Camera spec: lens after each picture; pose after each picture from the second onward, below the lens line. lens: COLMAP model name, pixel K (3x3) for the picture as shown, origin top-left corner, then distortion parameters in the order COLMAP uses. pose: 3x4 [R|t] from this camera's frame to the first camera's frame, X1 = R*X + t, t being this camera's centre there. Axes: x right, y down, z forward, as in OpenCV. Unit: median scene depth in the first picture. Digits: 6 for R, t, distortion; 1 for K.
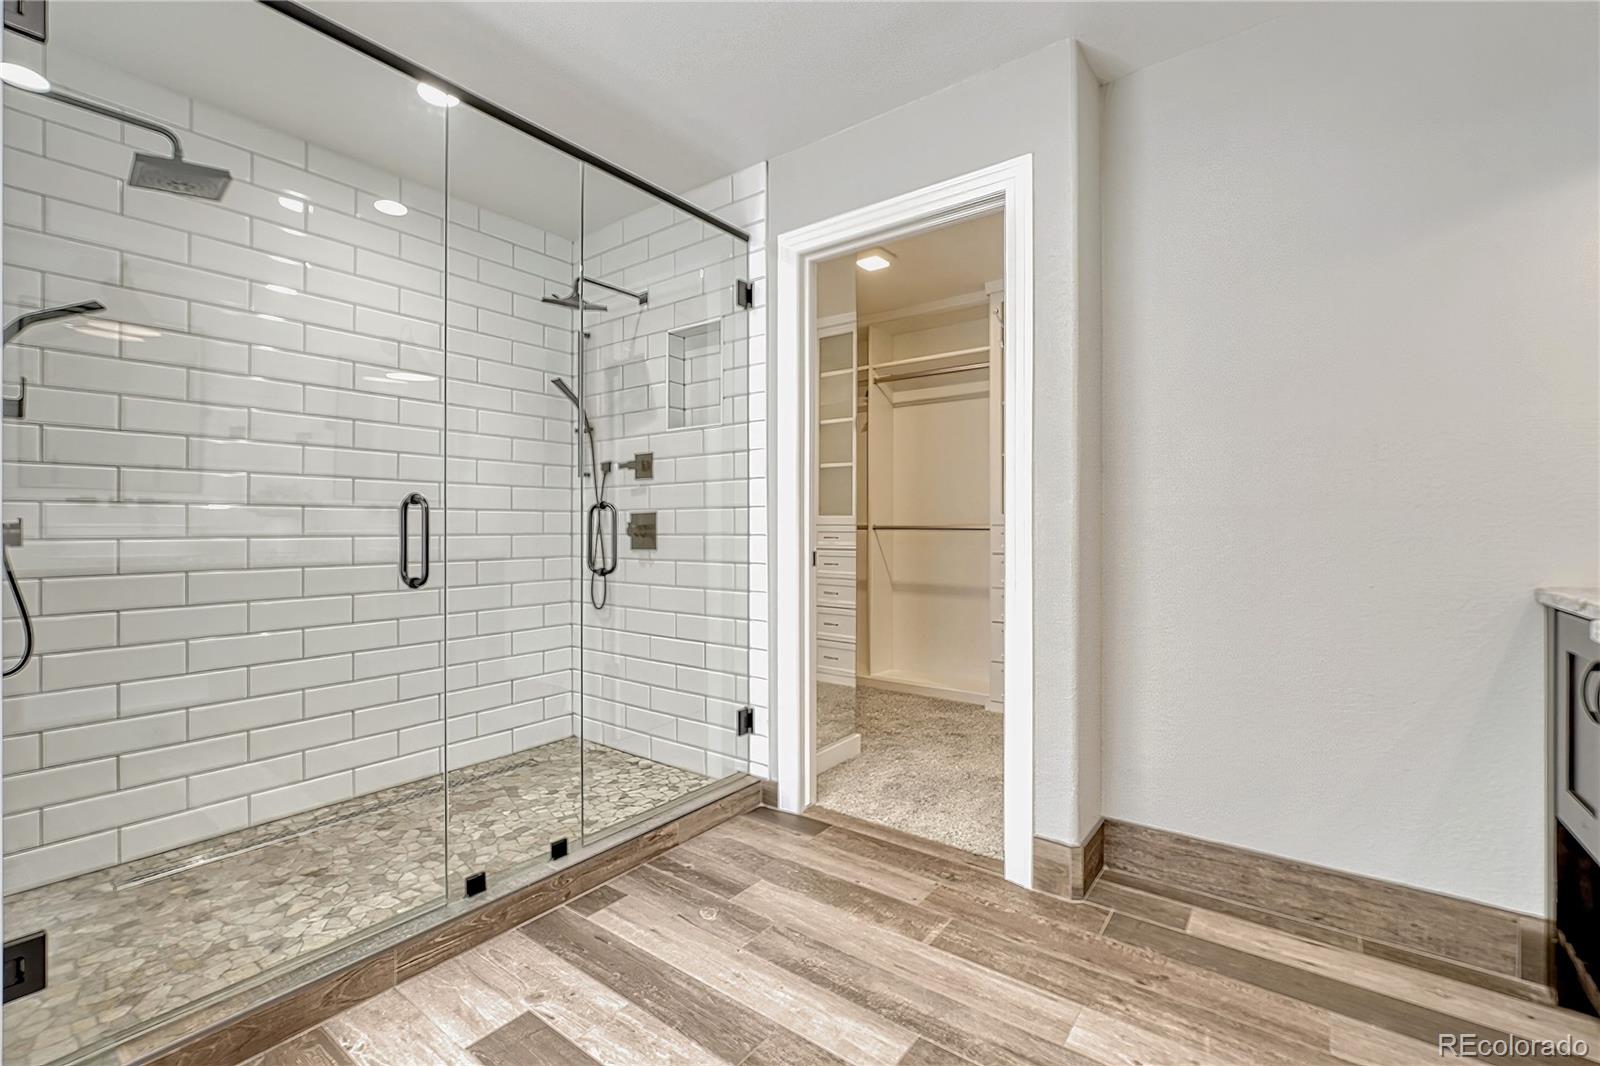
lens RADIAL K [[691.9, 0, 774.3], [0, 691.9, 529.0], [0, 0, 1]] dist [-0.015844, 0.004615]
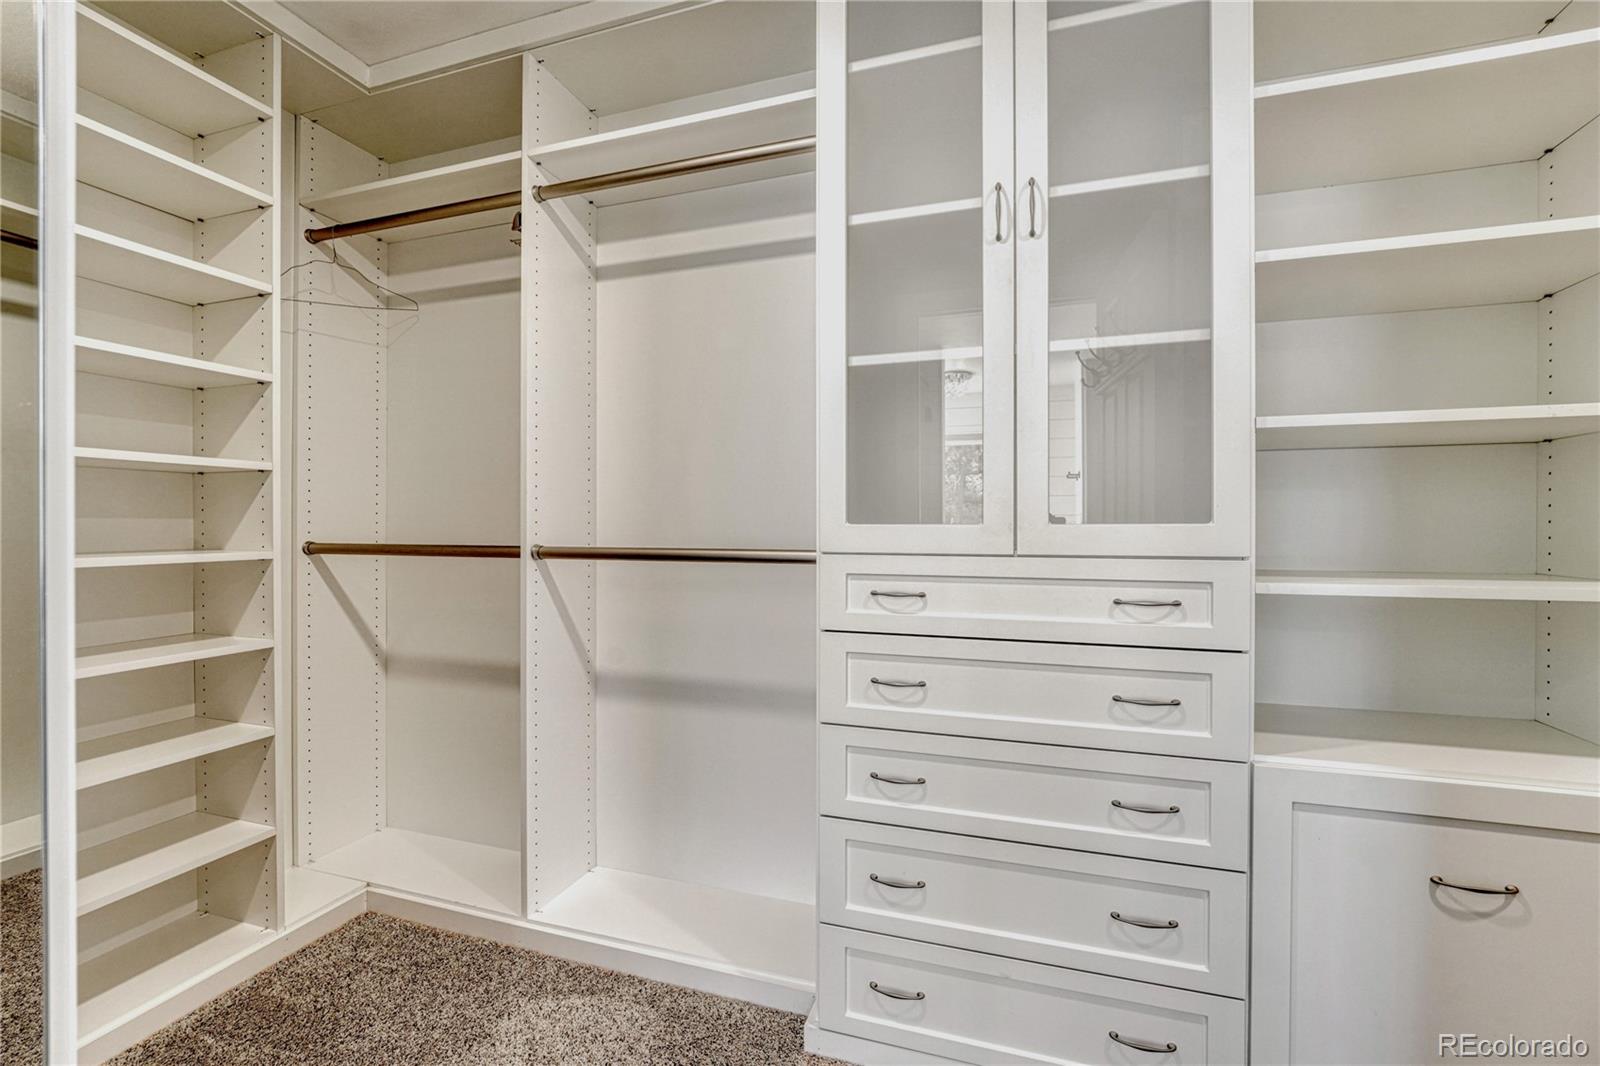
lens RADIAL K [[691.9, 0, 801.5], [0, 691.9, 530.1], [0, 0, 1]] dist [-0.015844, 0.004615]
pose [[0.941785, -0.001016, 0.336213, 0.318716], [0.000331, 0.999998, 0.002097, -0.033285], [-0.336214, -0.001863, 0.941784, 1.161135]]
